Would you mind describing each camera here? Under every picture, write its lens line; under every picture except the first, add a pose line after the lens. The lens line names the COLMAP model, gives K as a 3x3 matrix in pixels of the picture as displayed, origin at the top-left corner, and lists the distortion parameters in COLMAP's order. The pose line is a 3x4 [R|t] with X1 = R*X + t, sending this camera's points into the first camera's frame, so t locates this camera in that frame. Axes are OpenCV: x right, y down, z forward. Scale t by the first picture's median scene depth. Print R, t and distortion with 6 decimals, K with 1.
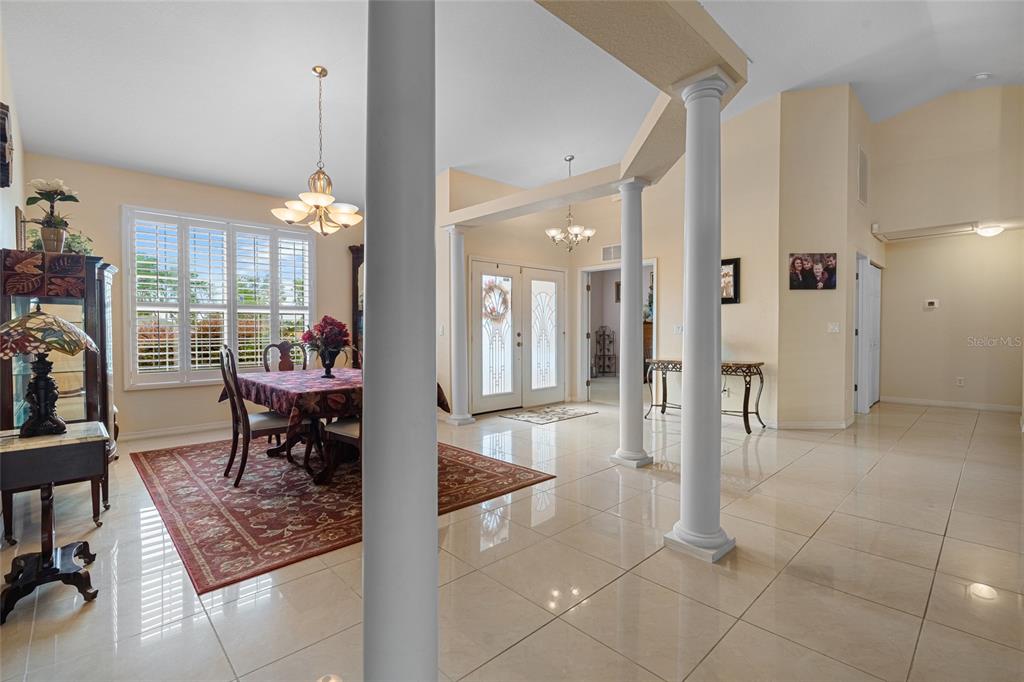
lens RADIAL K [[465.7, 0, 520.6], [0, 465.7, 337.6], [0, 0, 1]] dist [-0.013732, 0.004707]
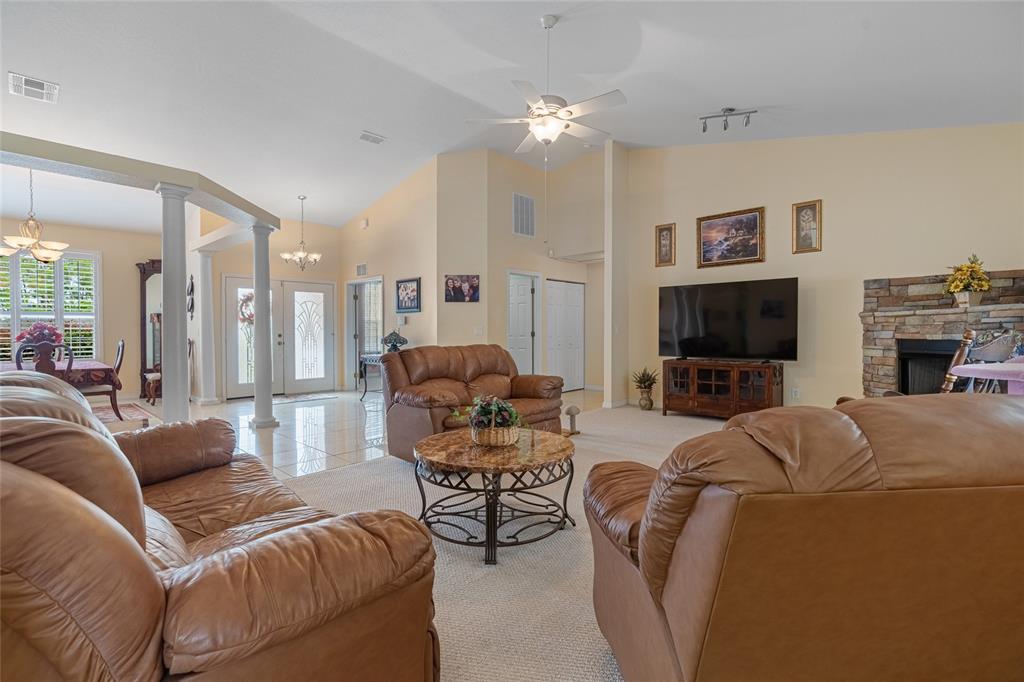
lens RADIAL K [[465.7, 0, 516.8], [0, 465.7, 338.5], [0, 0, 1]] dist [-0.013732, 0.004707]
pose [[0.998951, 0.001407, 0.045766, 0.675333], [-0.001440, 0.999999, 0.000681, 0.000273], [-0.045765, -0.000746, 0.998952, -0.323513]]
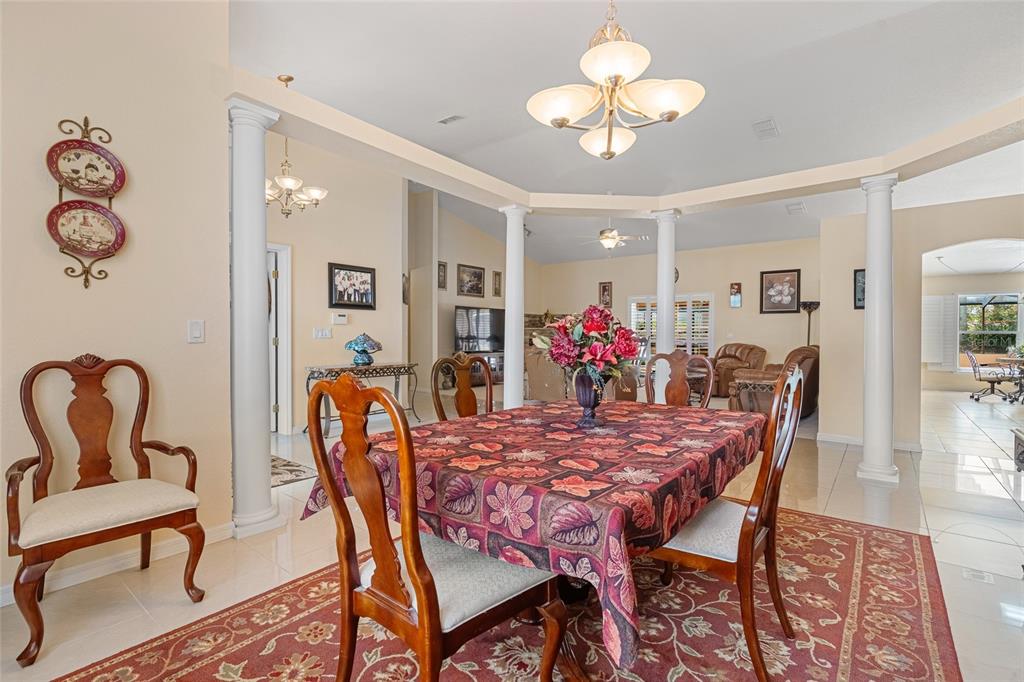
lens RADIAL K [[465.7, 0, 509.5], [0, 465.7, 344.4], [0, 0, 1]] dist [-0.013732, 0.004707]
pose [[-0.121506, -0.014311, 0.992488, -0.639705], [0.010336, 0.999824, 0.015682, -0.008024], [-0.992537, 0.012163, -0.121337, 0.809828]]
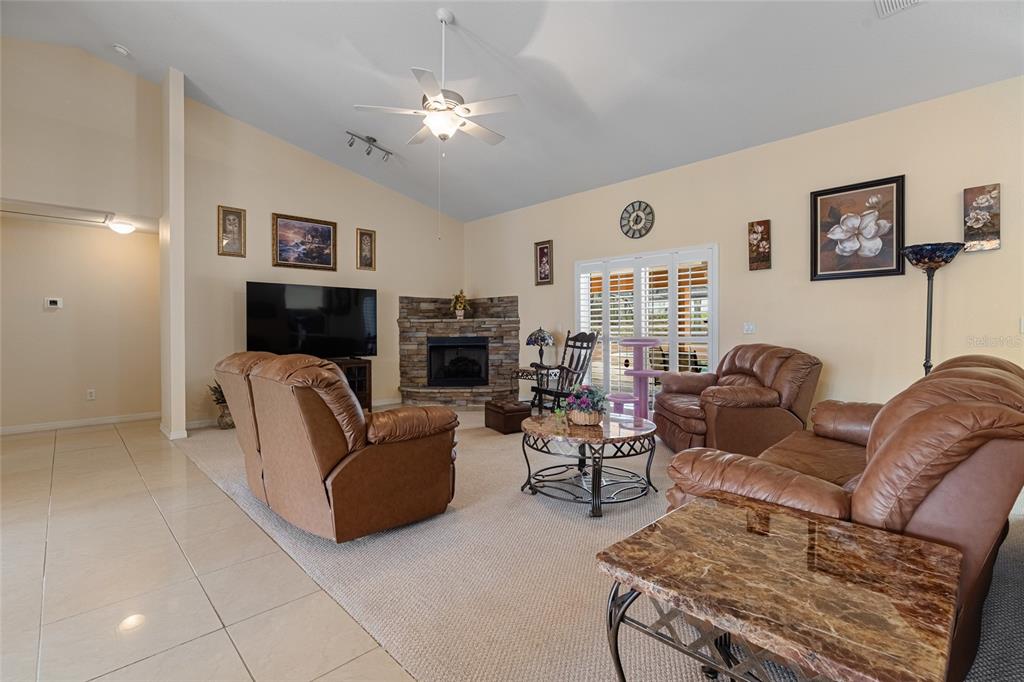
lens RADIAL K [[465.7, 0, 514.3], [0, 465.7, 336.9], [0, 0, 1]] dist [-0.013732, 0.004707]
pose [[-0.000270, -0.005708, 0.999984, 0.098793], [0.020993, 0.999763, 0.005712, -0.002023], [-0.999780, 0.020994, -0.000150, 0.235321]]
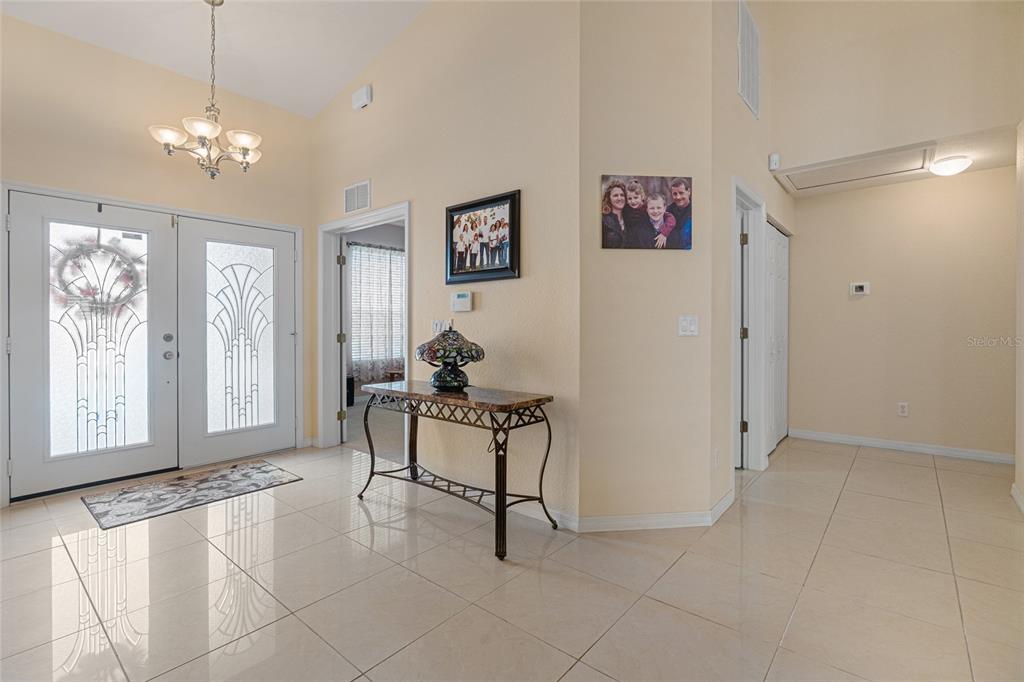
lens RADIAL K [[465.7, 0, 517.2], [0, 465.7, 329.9], [0, 0, 1]] dist [-0.013732, 0.004707]
pose [[0.994426, 0.000254, 0.105432, 0.408959], [0.000760, 0.999954, -0.009579, -0.011674], [-0.105430, 0.009606, 0.994380, 0.483912]]
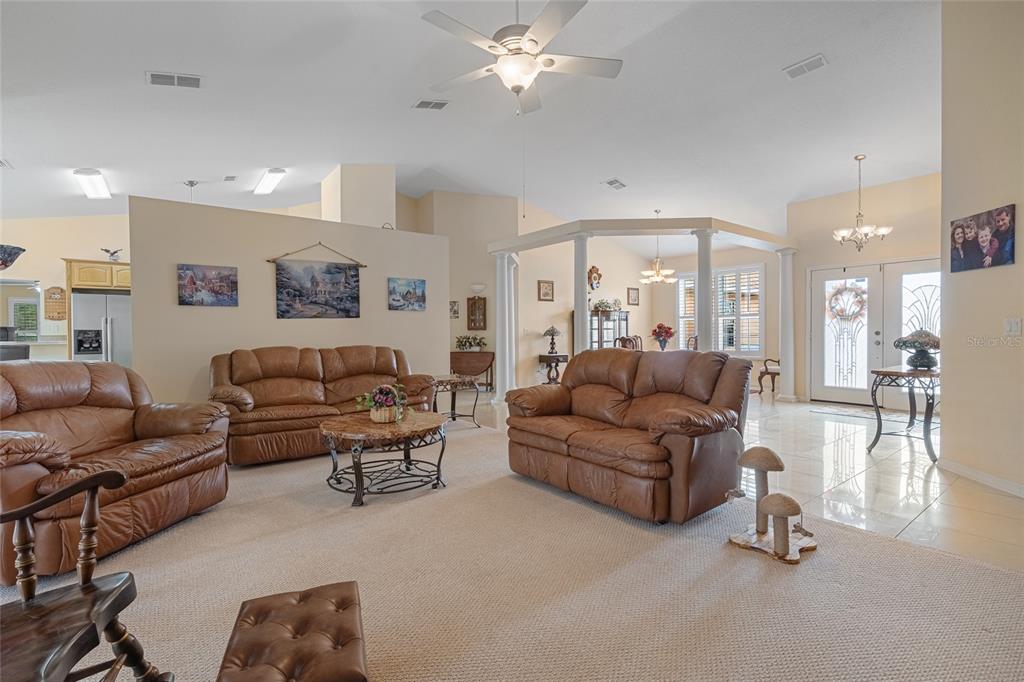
lens RADIAL K [[465.7, 0, 519.5], [0, 465.7, 334.7], [0, 0, 1]] dist [-0.013732, 0.004707]
pose [[-0.101505, 0.015748, -0.994710, 1.246910], [-0.008037, 0.999829, 0.016650, -0.015654], [0.994803, 0.009685, -0.101361, 0.393475]]
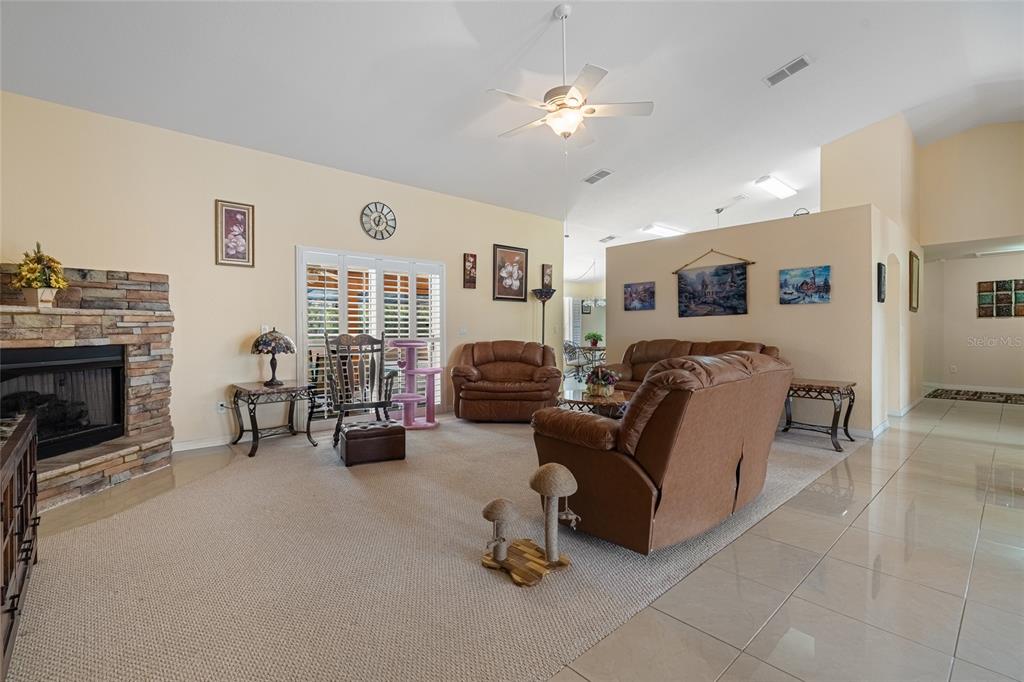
lens RADIAL K [[465.7, 0, 504.8], [0, 465.7, 341.5], [0, 0, 1]] dist [-0.013732, 0.004707]
pose [[-0.999282, 0.013005, 0.035595, 0.807838], [0.014443, 0.999077, 0.040447, -0.020937], [-0.035036, 0.040932, -0.998547, 0.975071]]
